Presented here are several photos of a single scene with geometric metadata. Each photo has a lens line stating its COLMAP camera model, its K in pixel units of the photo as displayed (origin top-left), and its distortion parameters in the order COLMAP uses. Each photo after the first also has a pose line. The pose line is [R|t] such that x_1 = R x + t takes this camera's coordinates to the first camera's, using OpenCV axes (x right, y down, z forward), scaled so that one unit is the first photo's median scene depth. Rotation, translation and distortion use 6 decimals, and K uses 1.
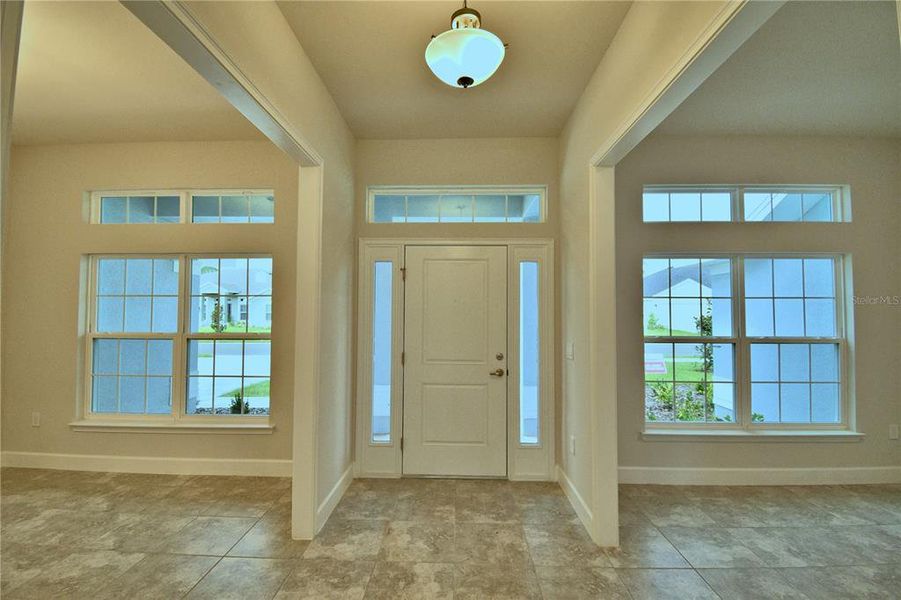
lens RADIAL K [[396.9, 0, 450.6], [0, 396.9, 300.9], [0, 0, 1]] dist [0.010174, -0.019677]
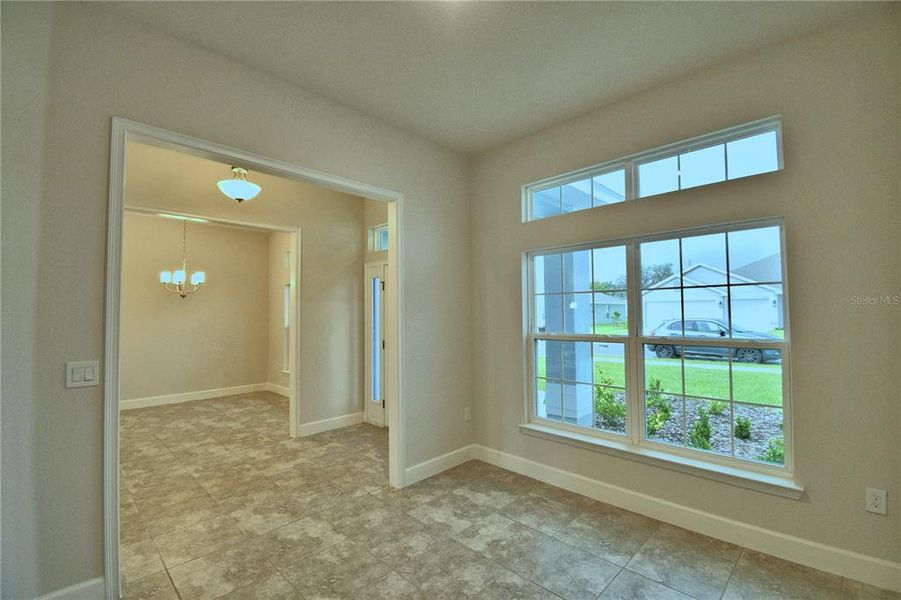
lens RADIAL K [[396.9, 0, 444.6], [0, 396.9, 296.8], [0, 0, 1]] dist [0.010174, -0.019677]
pose [[0.727290, -0.041016, -0.685104, 1.120959], [0.034601, 0.999135, -0.023085, 0.014420], [0.685458, -0.006916, 0.728080, 0.114542]]
